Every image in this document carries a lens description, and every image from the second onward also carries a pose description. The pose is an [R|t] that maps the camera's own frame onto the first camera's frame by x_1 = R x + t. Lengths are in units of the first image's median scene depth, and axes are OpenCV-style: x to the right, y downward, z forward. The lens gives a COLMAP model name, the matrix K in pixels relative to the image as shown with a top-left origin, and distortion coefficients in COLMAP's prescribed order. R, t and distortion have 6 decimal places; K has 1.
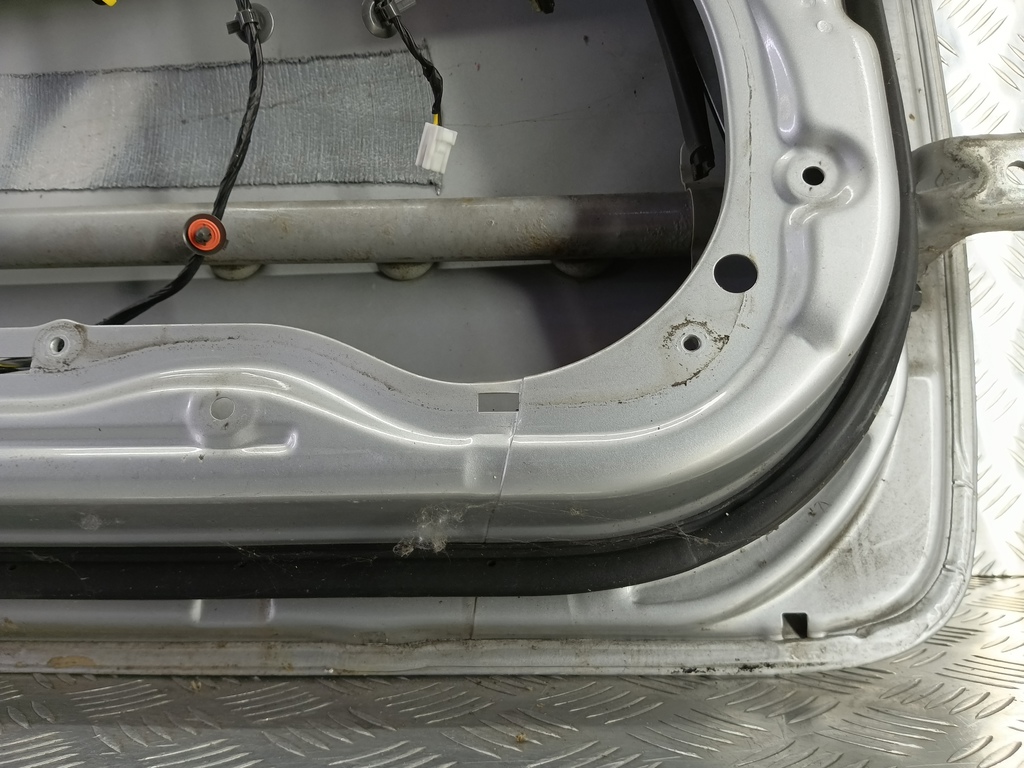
lens RADIAL K [[840.5, 0, 512.3], [0, 840.5, 397.7], [0, 0, 1]] dist [0.100488, -0.204994]
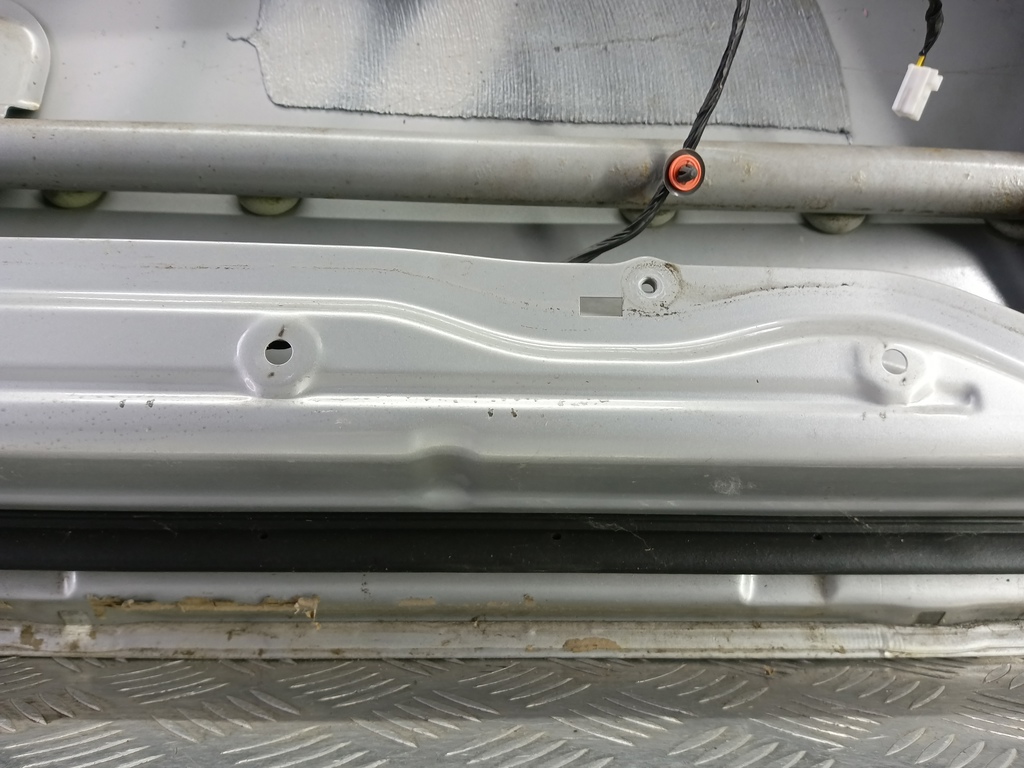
lens RADIAL K [[865.0, 0, 512.0], [0, 865.0, 384.0], [0, 0, 1]] dist [0.098783, -0.224877]
pose [[0.993835, 0.029097, 0.106983, -0.620344], [-0.030051, 0.999522, 0.007318, 0.030826], [-0.106719, -0.010487, 0.994234, 0.093057]]
